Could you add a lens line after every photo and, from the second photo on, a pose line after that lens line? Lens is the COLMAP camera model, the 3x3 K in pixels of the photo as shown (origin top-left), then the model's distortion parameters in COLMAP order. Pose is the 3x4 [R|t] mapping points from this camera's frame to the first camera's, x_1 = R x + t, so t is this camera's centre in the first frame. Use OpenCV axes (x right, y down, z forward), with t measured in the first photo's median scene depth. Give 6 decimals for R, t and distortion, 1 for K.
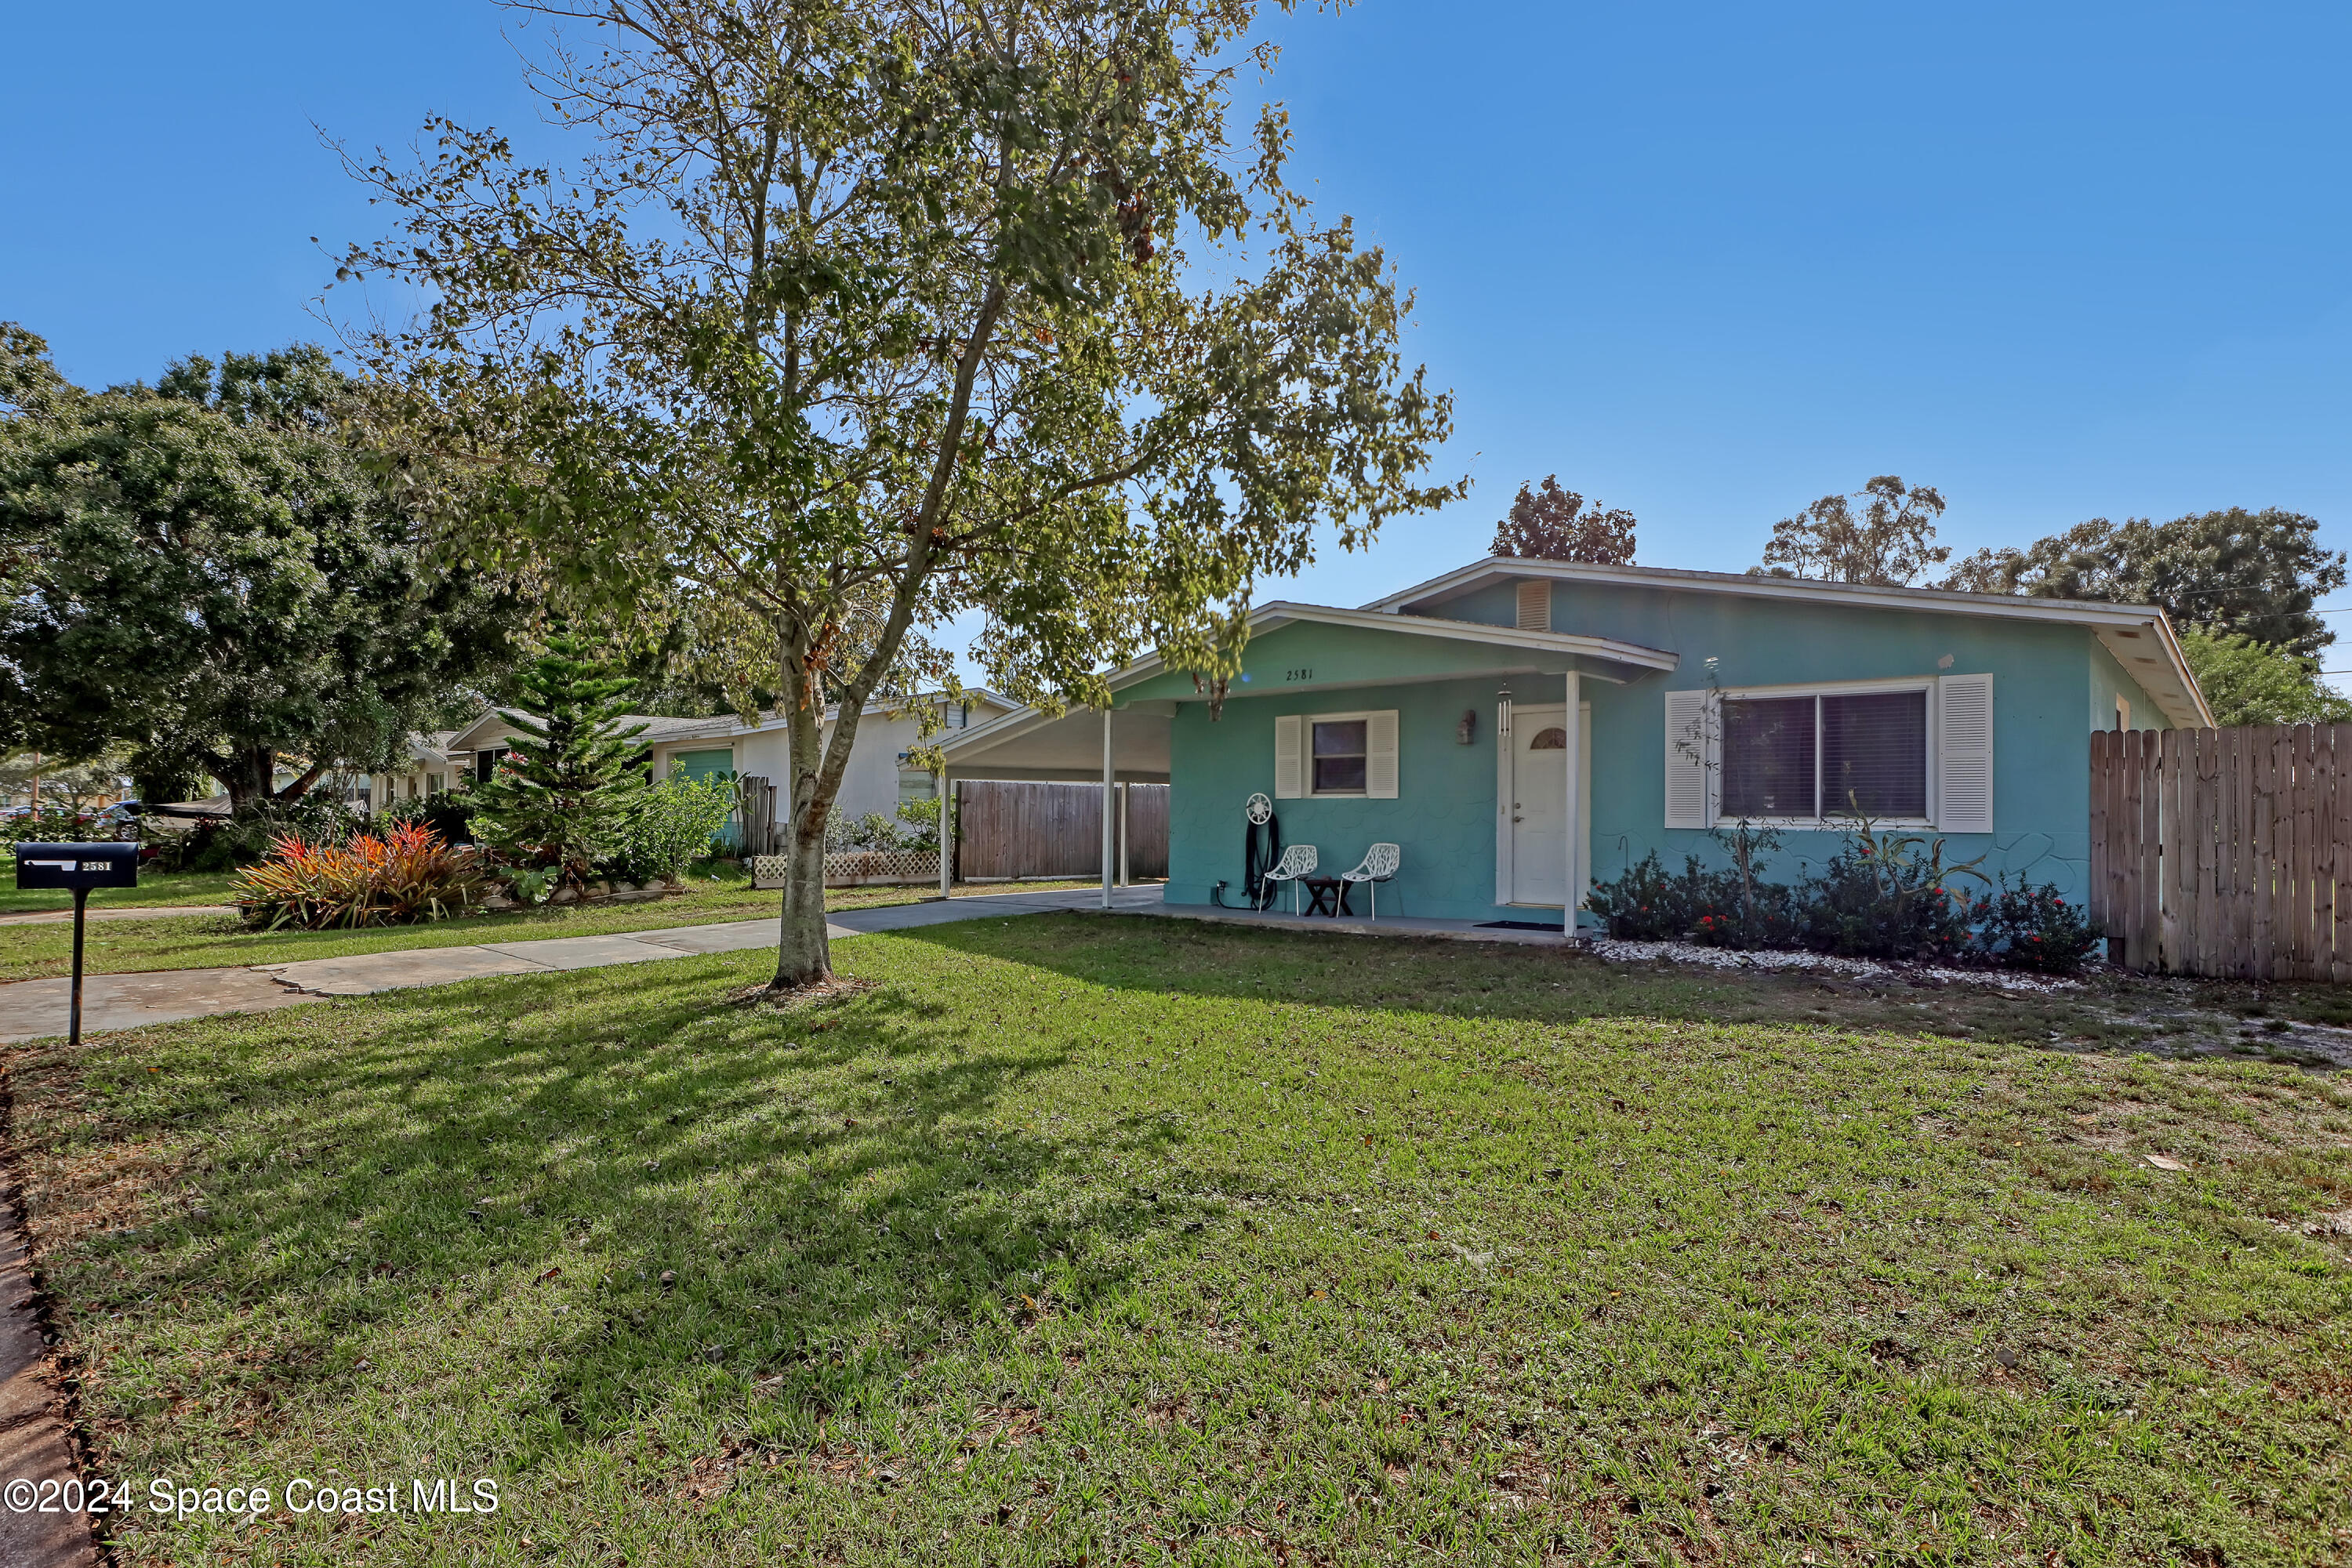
lens RADIAL K [[1223.3, 0, 1177.2], [0, 1223.3, 790.0], [0, 0, 1]] dist [-0.039103, 0.011563]
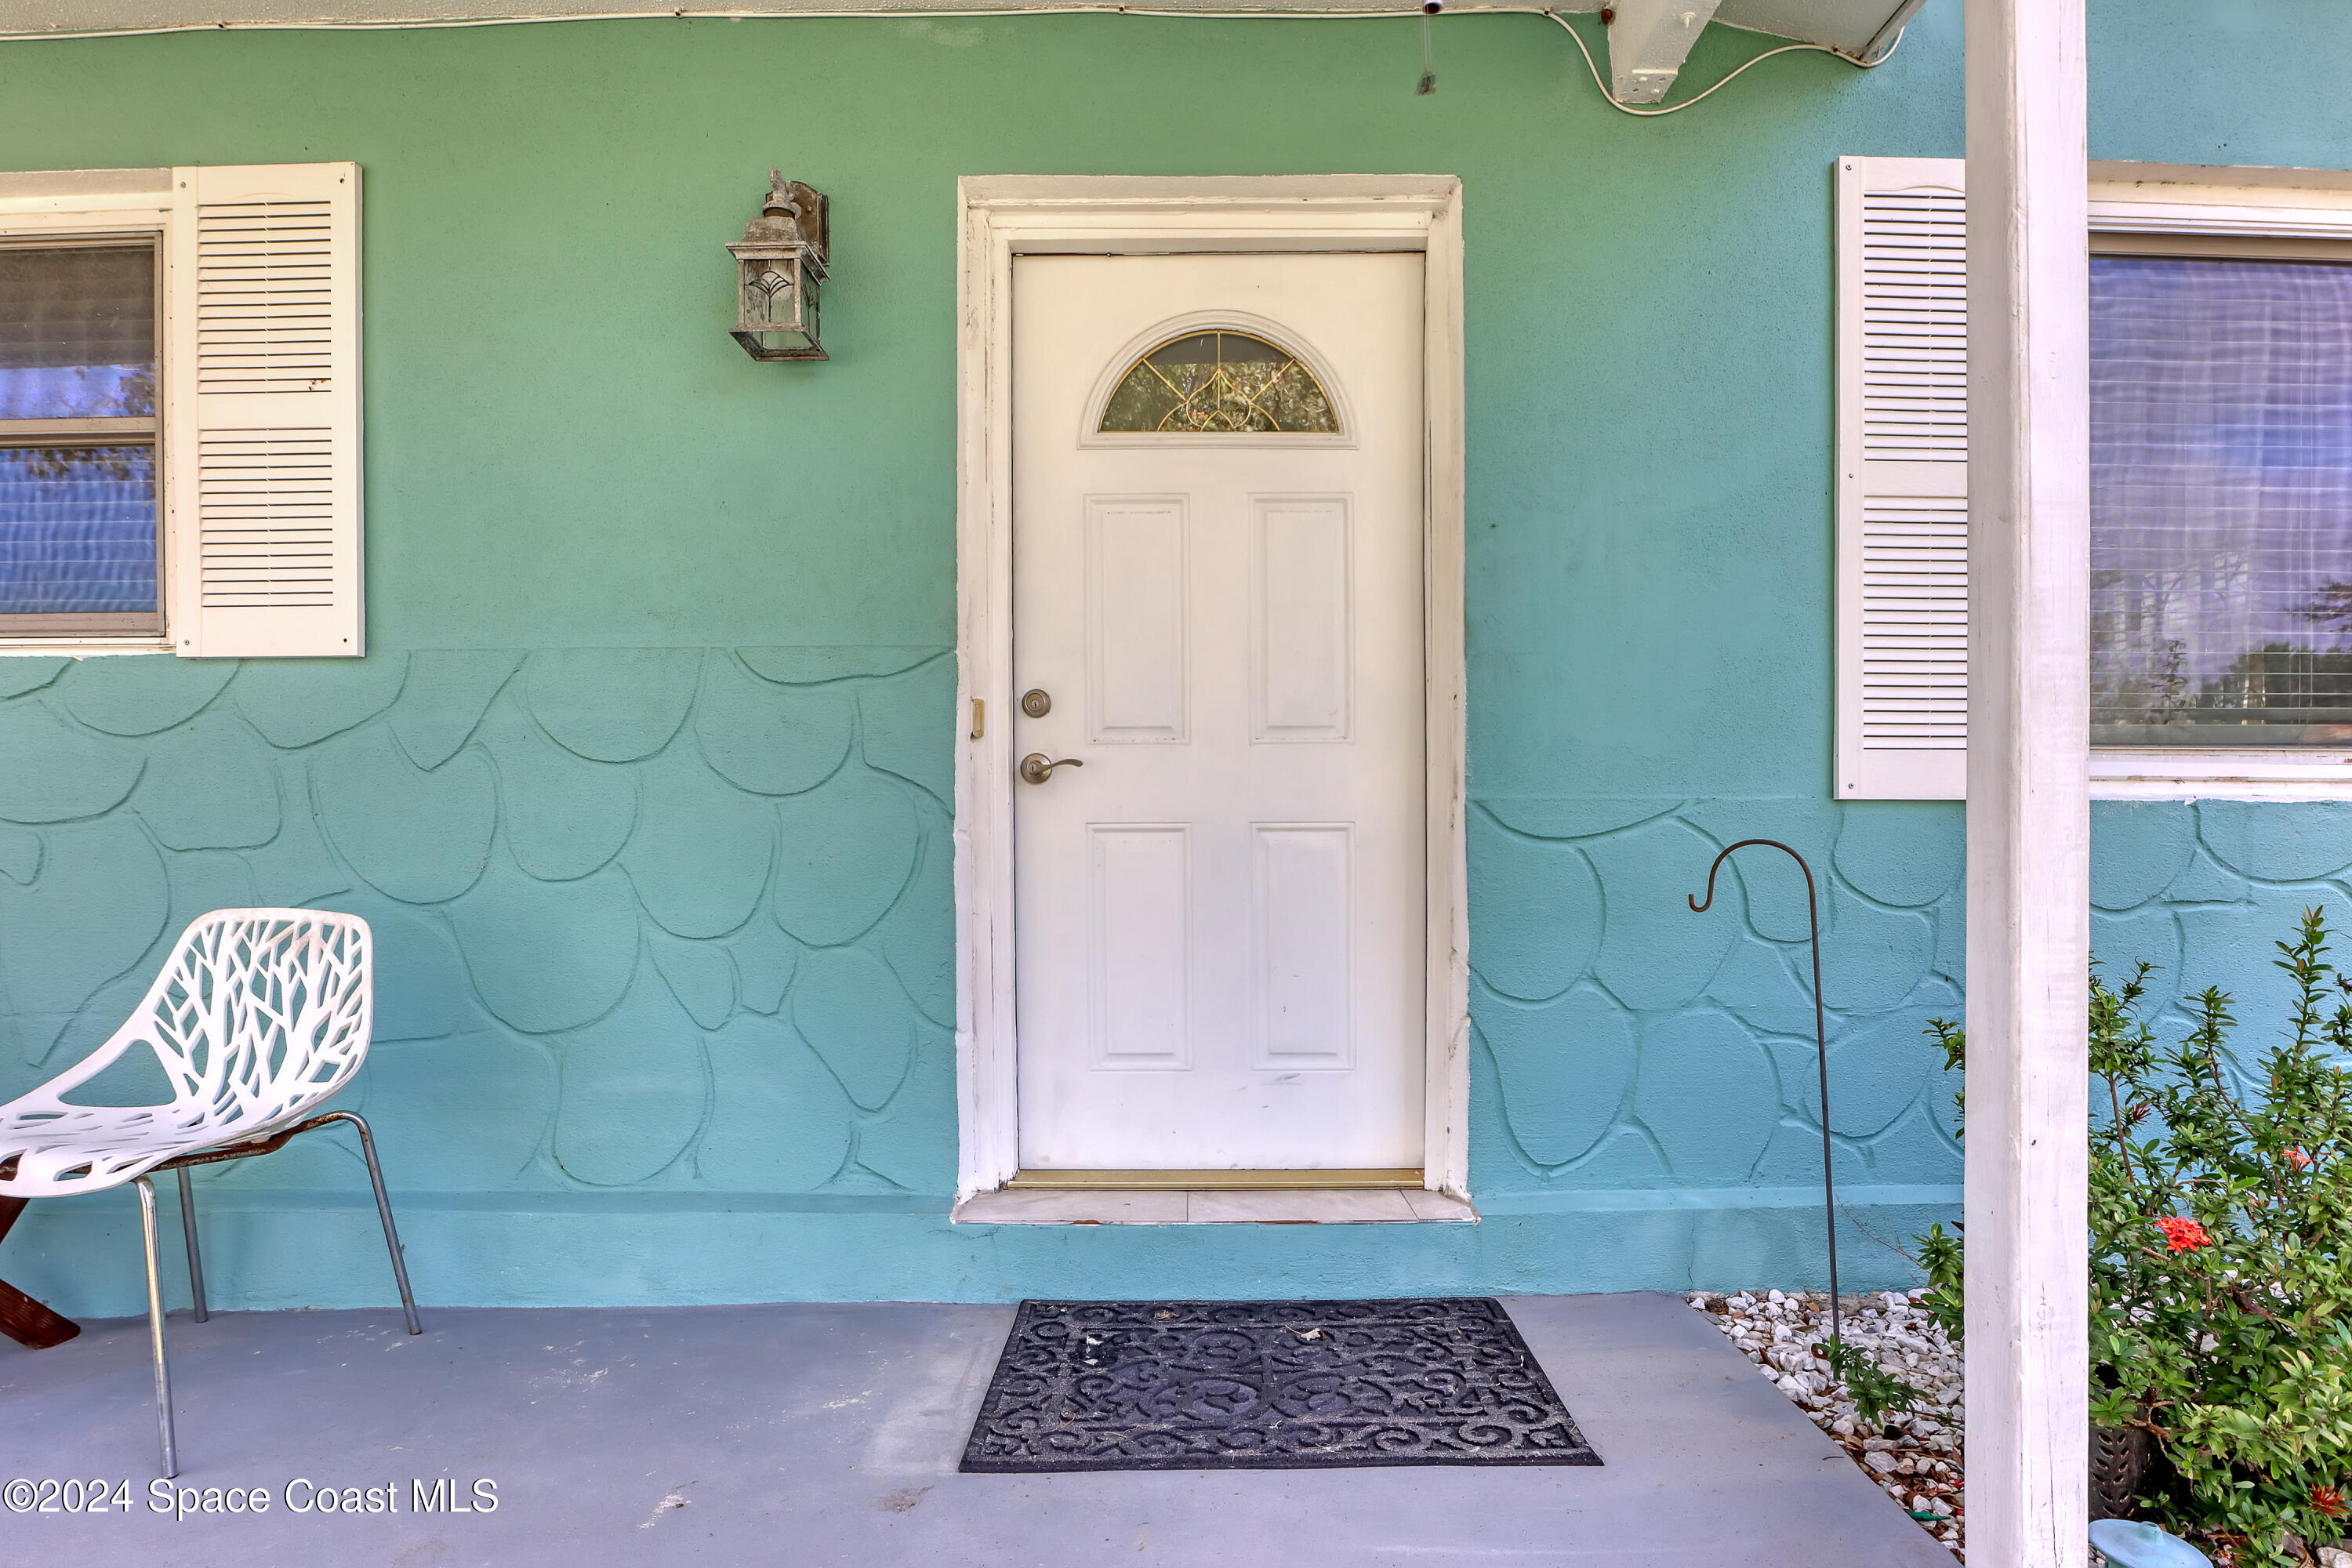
lens RADIAL K [[1223.3, 0, 1177.6], [0, 1223.3, 788.1], [0, 0, 1]] dist [-0.039103, 0.011563]
pose [[0.741916, -0.013806, 0.670350, 0.150283], [-0.005596, 0.999626, 0.026781, 0.020392], [-0.670469, -0.023621, 0.741561, 0.785594]]
